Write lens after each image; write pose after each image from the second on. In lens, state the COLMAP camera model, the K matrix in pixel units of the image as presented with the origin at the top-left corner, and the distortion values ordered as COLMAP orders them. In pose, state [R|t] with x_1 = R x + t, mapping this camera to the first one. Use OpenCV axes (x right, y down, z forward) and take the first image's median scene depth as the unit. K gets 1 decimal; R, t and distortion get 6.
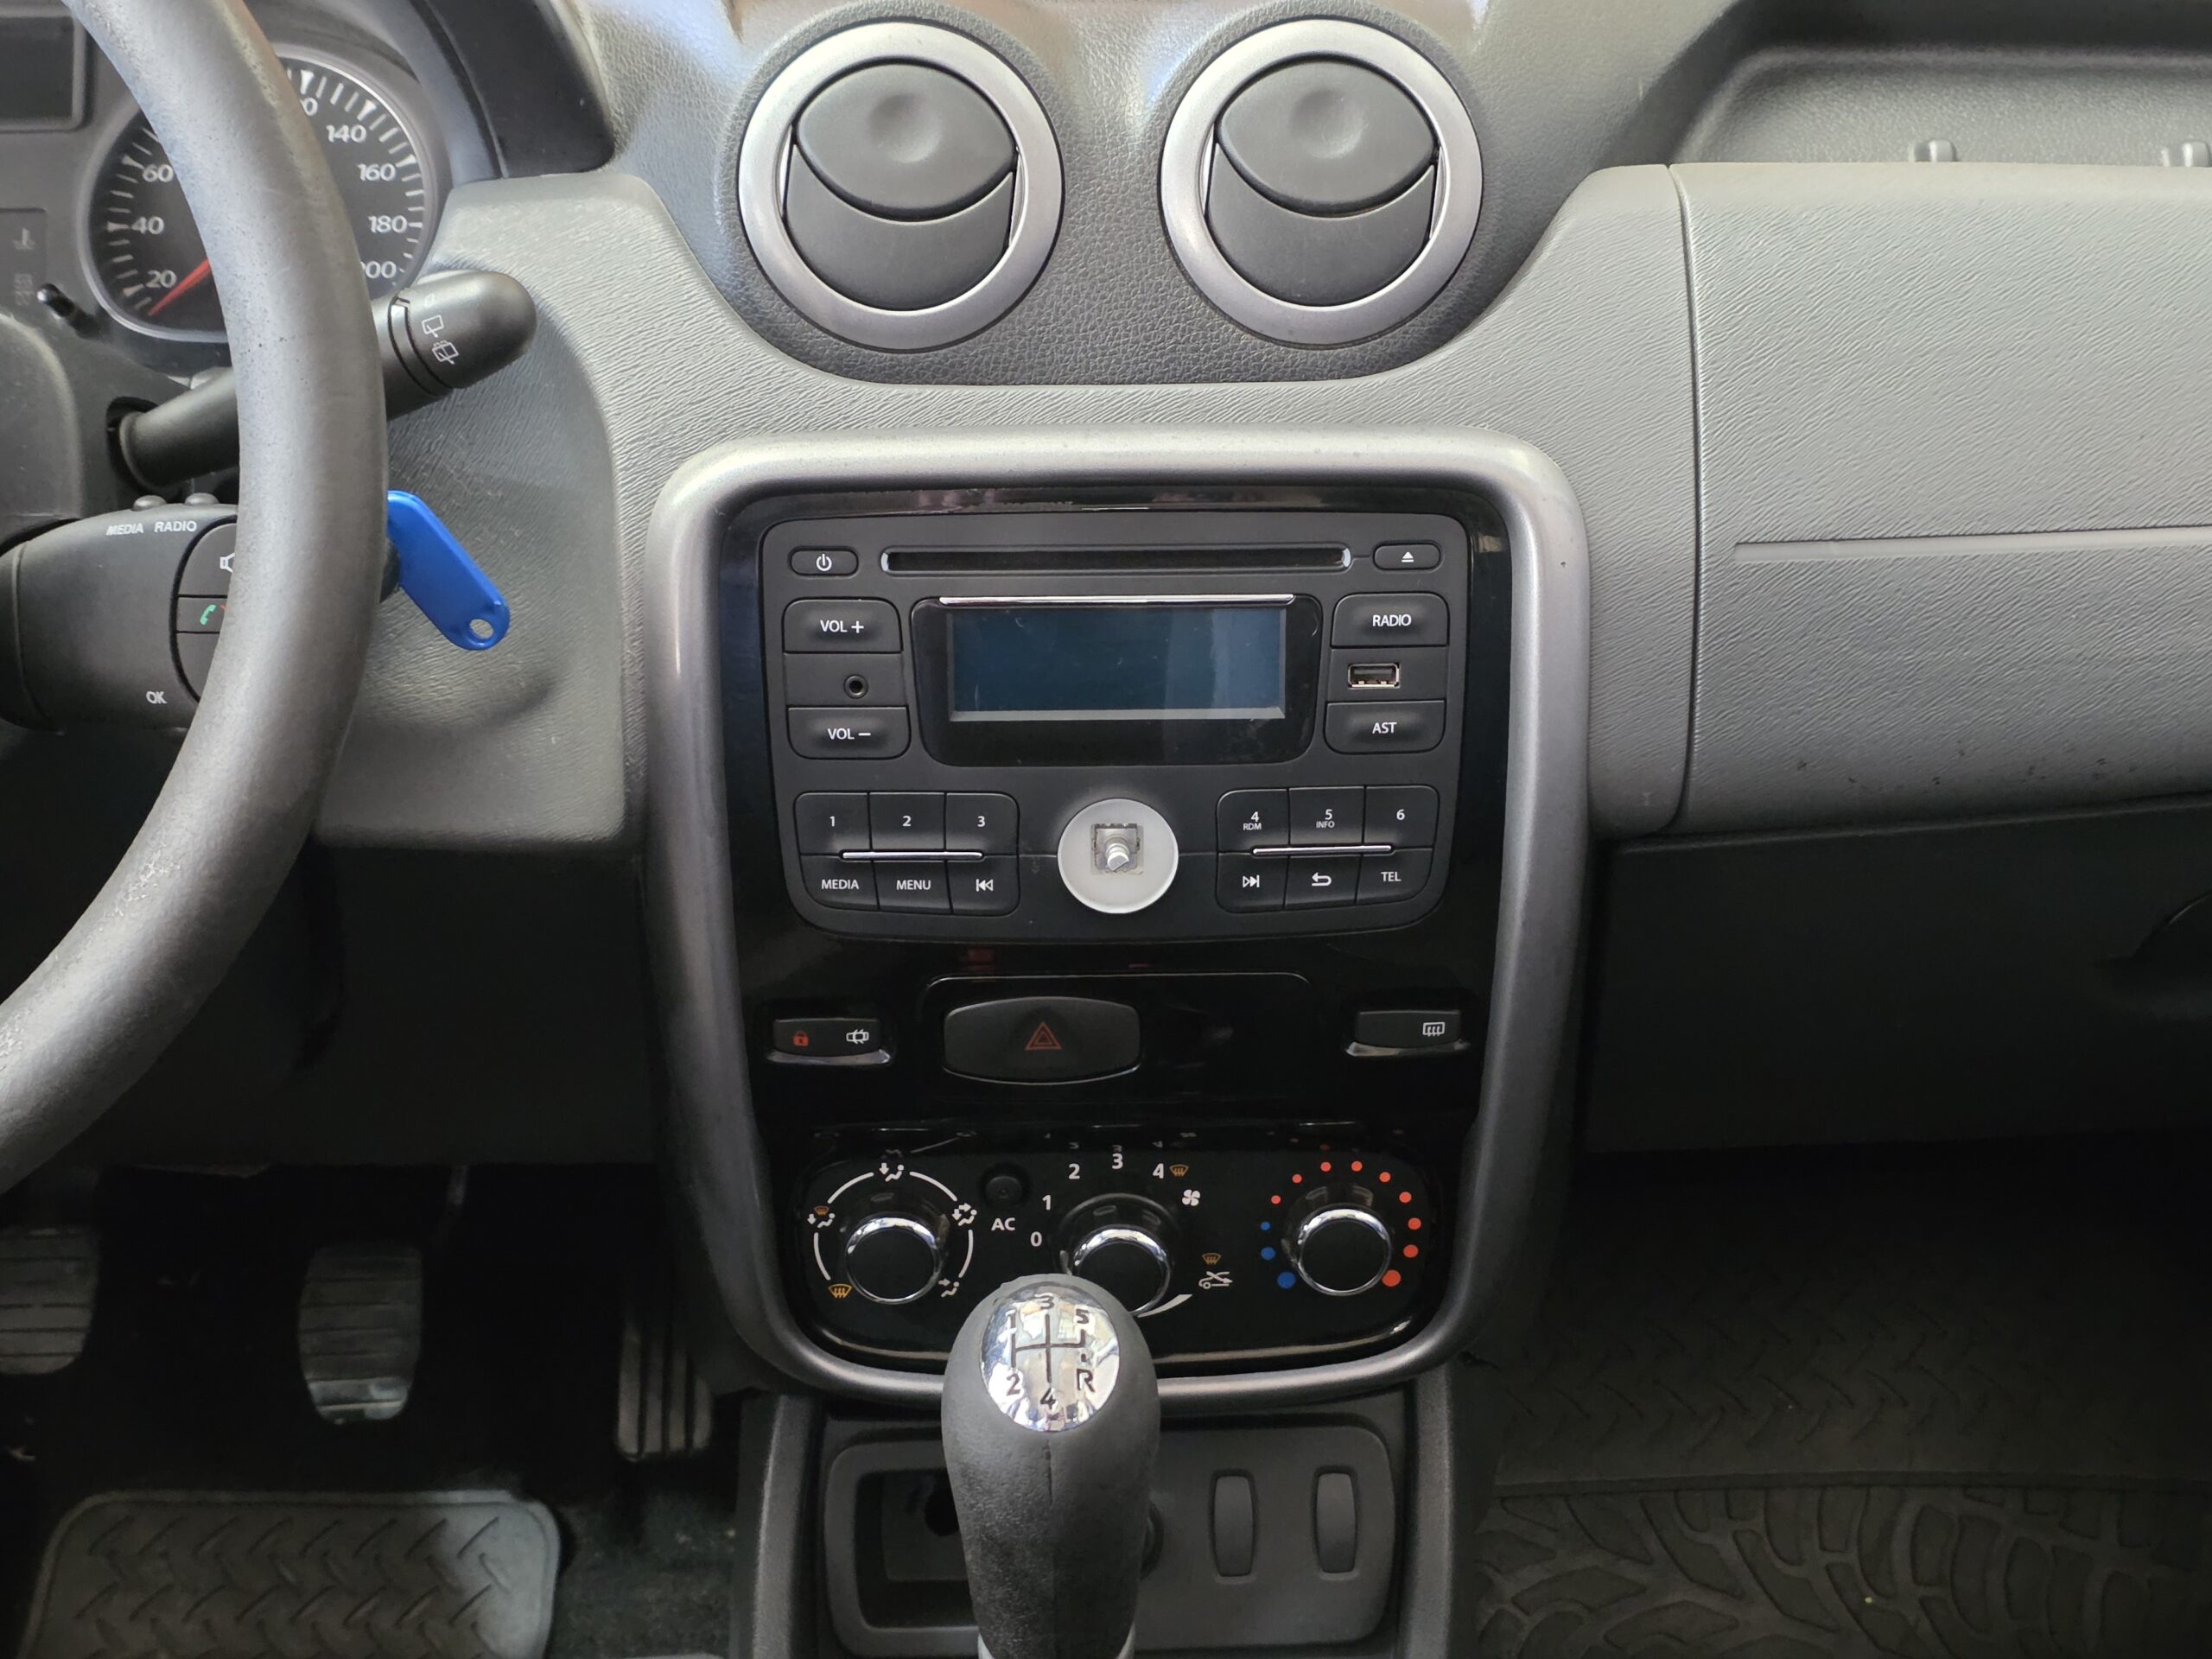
lens RADIAL K [[2998.3, 0, 1152.4], [0, 2998.3, 818.7], [0, 0, 1]] dist [0.093158, 0.000000]
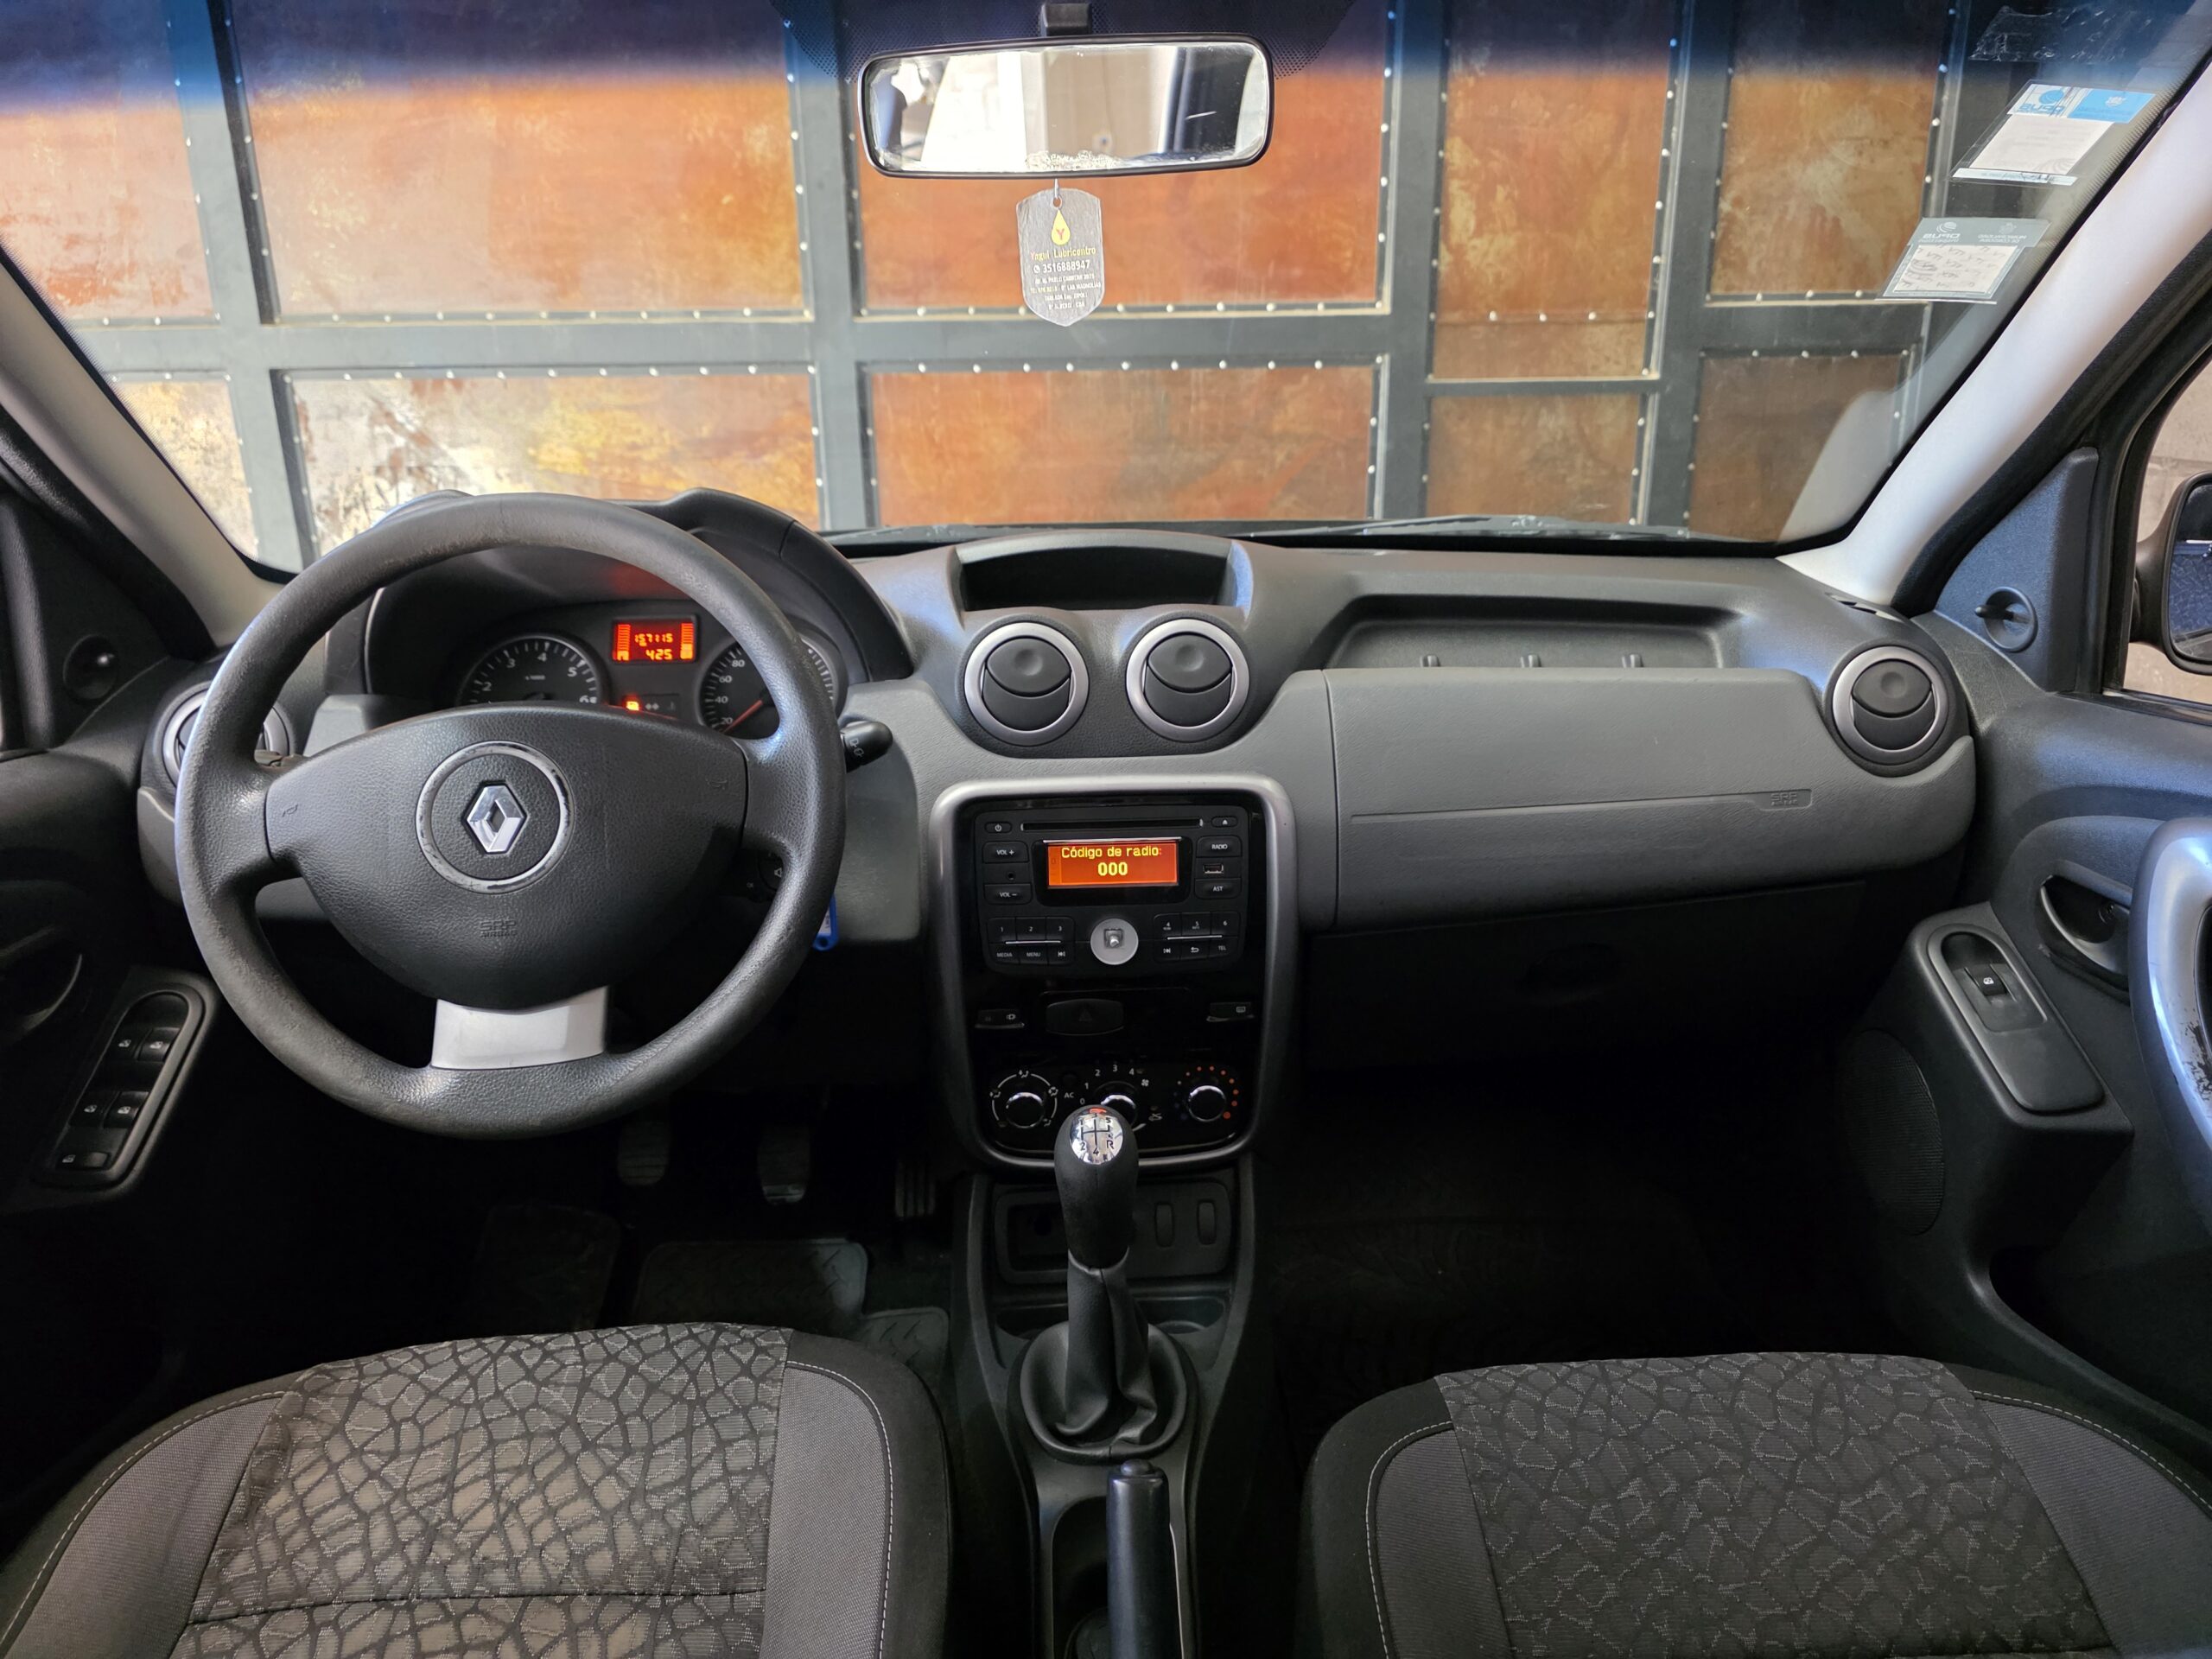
lens RADIAL K [[1498.5, 0, 1139.4], [0, 1498.5, 814.1], [0, 0, 1]] dist [0.047092, -0.045235]
pose [[0.999687, -0.016679, 0.018648, -0.011175], [0.018343, 0.995503, -0.092935, 0.021865], [-0.017014, 0.093248, 0.995498, -0.250793]]
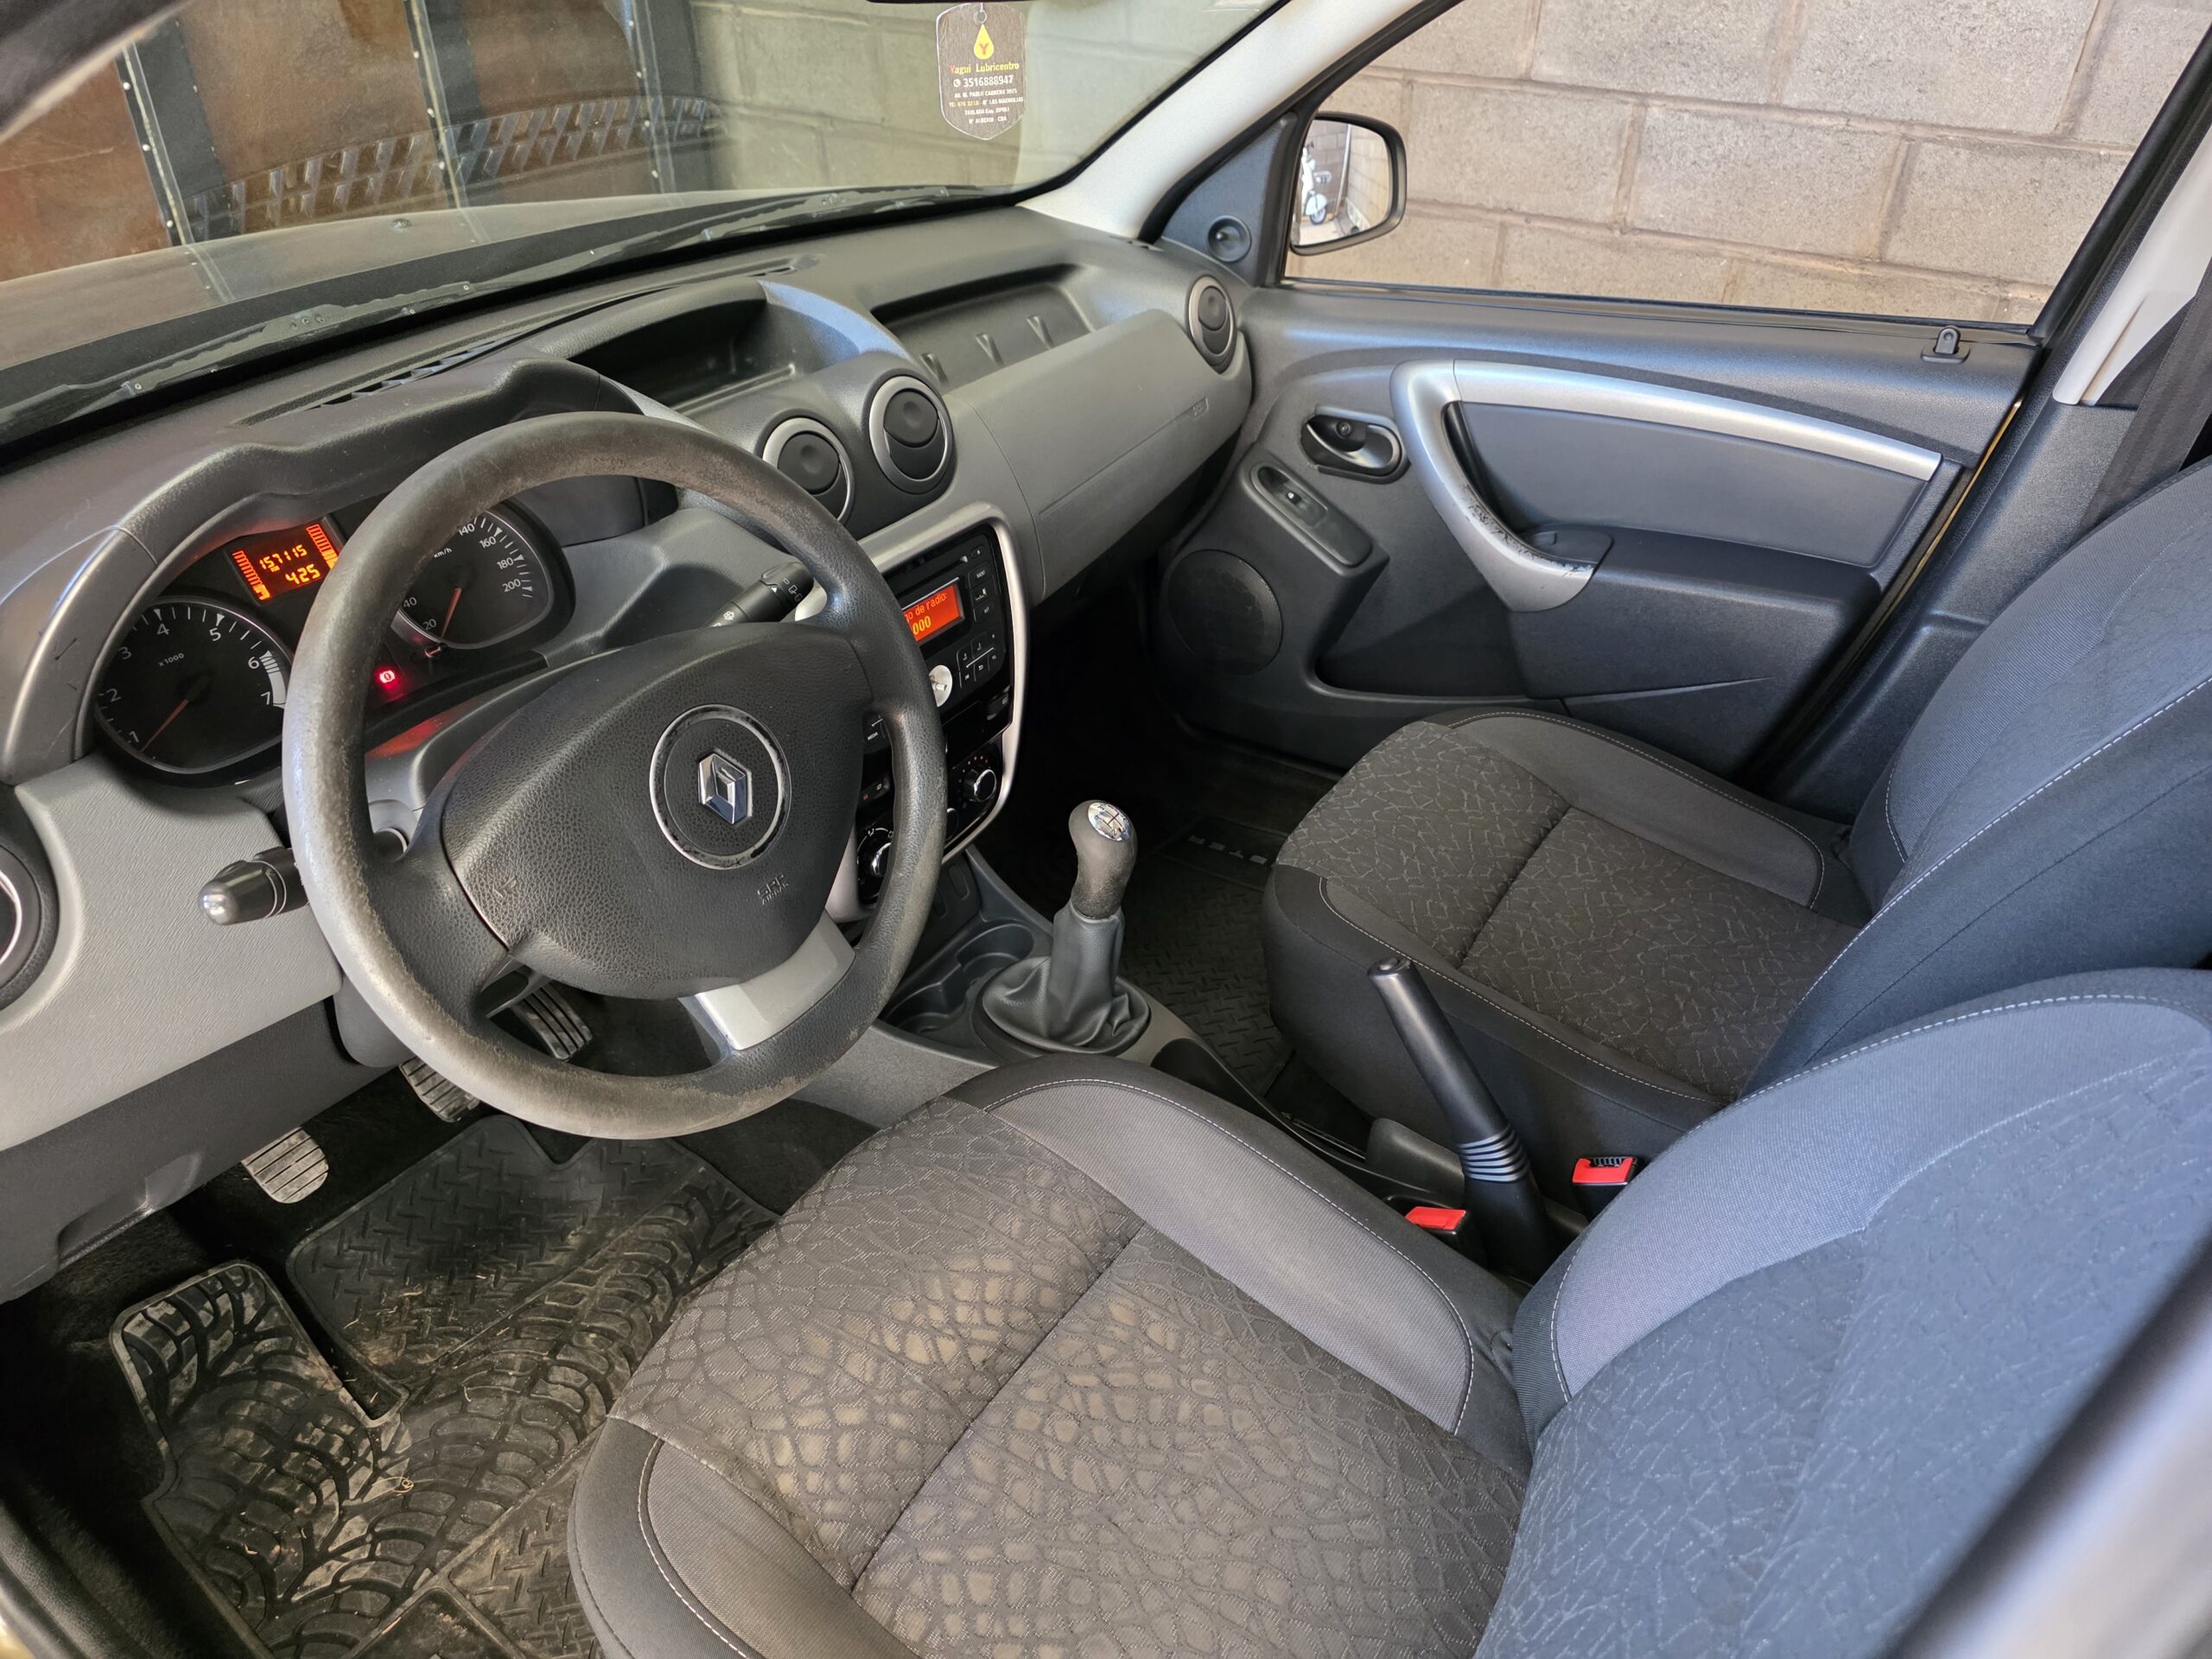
lens RADIAL K [[1498.5, 0, 1123.8], [0, 1498.5, 825.7], [0, 0, 1]] dist [0.047092, -0.045235]
pose [[0.557466, -0.457965, 0.692459, -0.912038], [0.296284, 0.888909, 0.349366, -0.298759], [-0.775531, 0.010405, 0.631224, -0.031323]]
